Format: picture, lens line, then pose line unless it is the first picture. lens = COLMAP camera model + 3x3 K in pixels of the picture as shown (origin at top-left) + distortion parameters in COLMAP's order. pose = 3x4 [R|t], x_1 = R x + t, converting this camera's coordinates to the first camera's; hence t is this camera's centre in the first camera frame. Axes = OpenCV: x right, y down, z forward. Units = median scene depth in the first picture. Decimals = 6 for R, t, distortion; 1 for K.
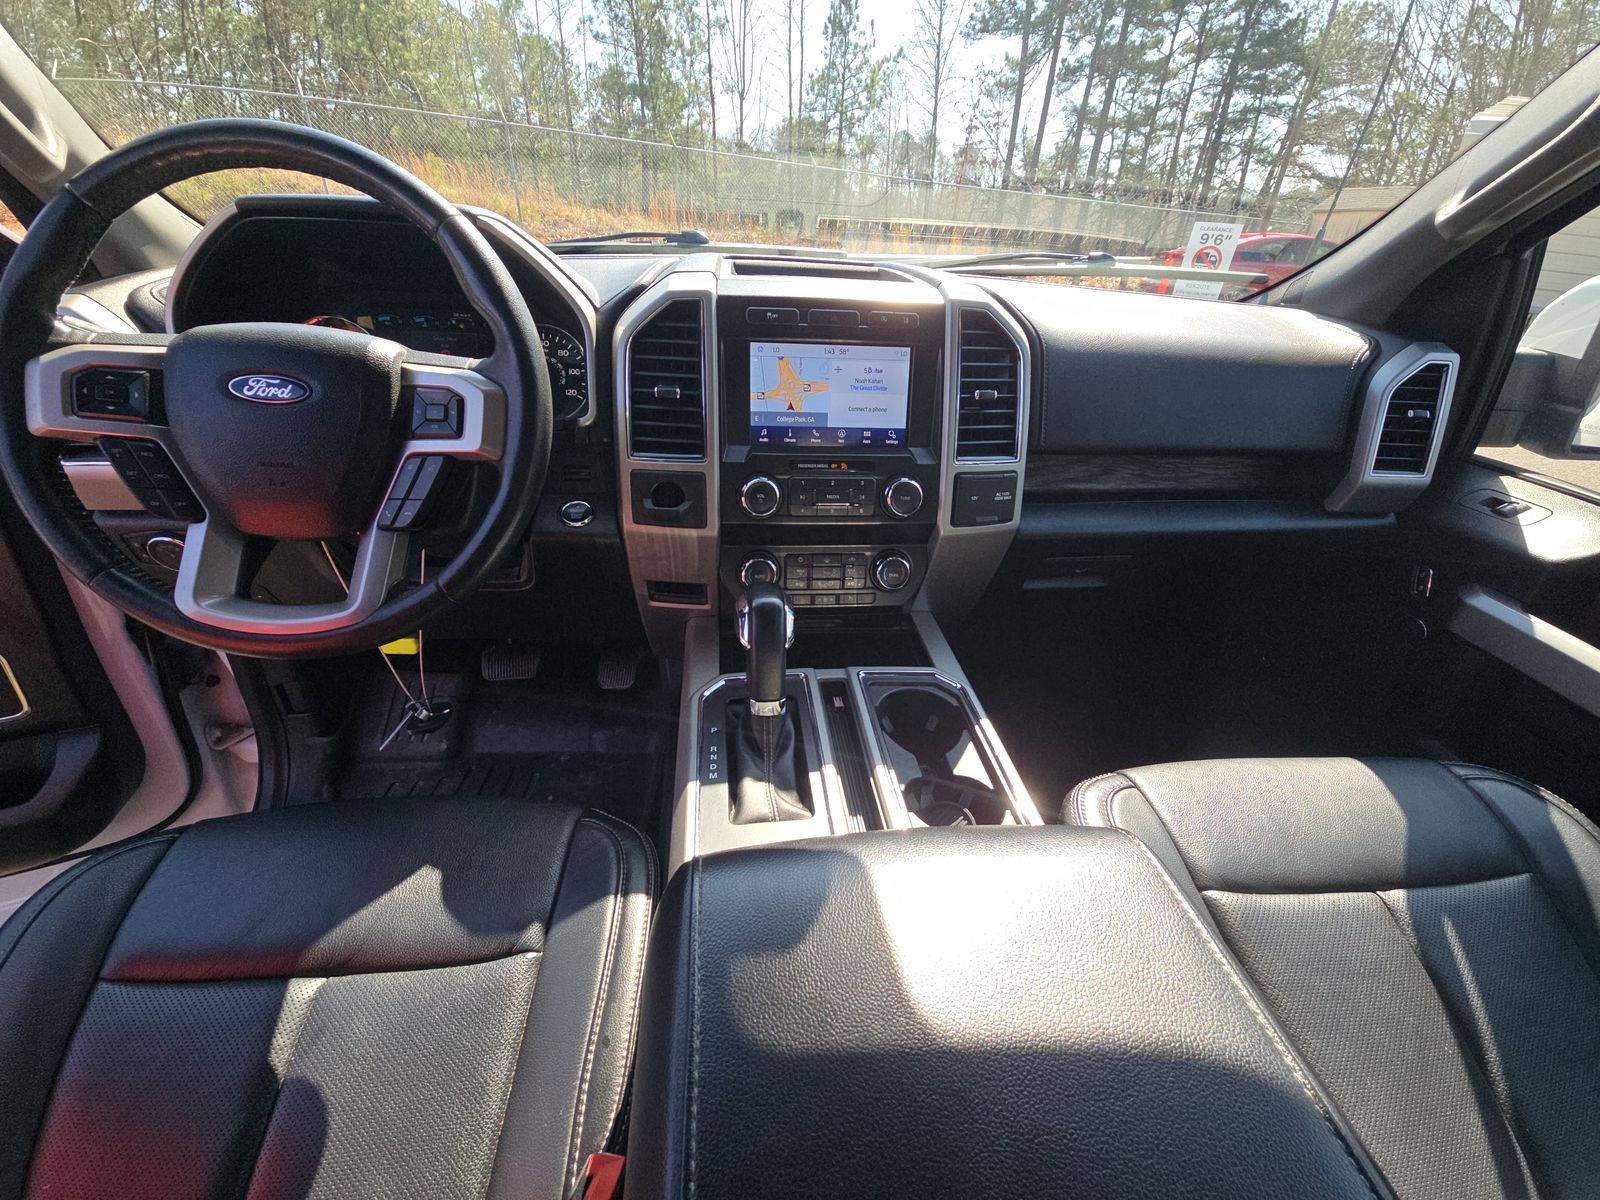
lens RADIAL K [[635.5, 0, 800.1], [0, 635.5, 605.1], [0, 0, 1]] dist [0.002453, 0.000300]
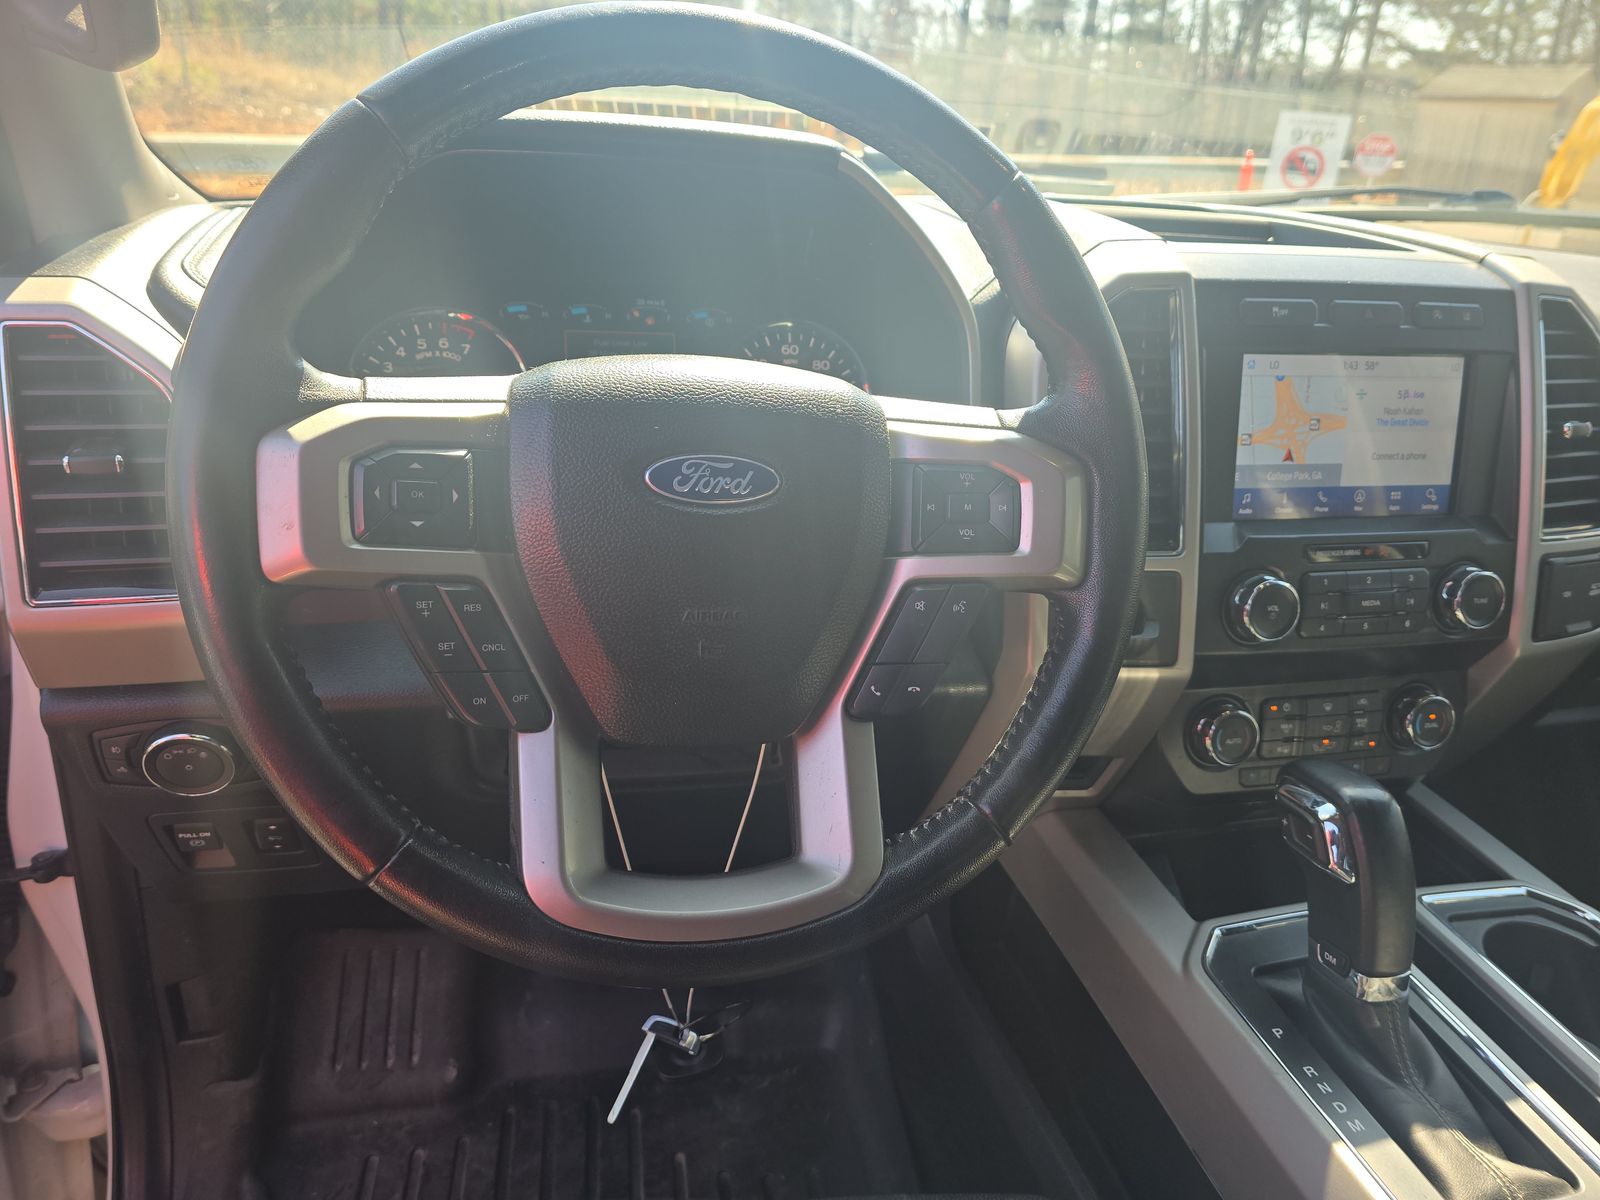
lens RADIAL K [[1071.6, 0, 798.4], [0, 1071.6, 602.0], [0, 0, 1]] dist [0.044433, -0.042695]
pose [[0.991437, -0.037533, 0.125074, -0.601346], [0.050482, 0.993500, -0.102027, -0.094541], [-0.120432, 0.107467, 0.986888, 0.067860]]
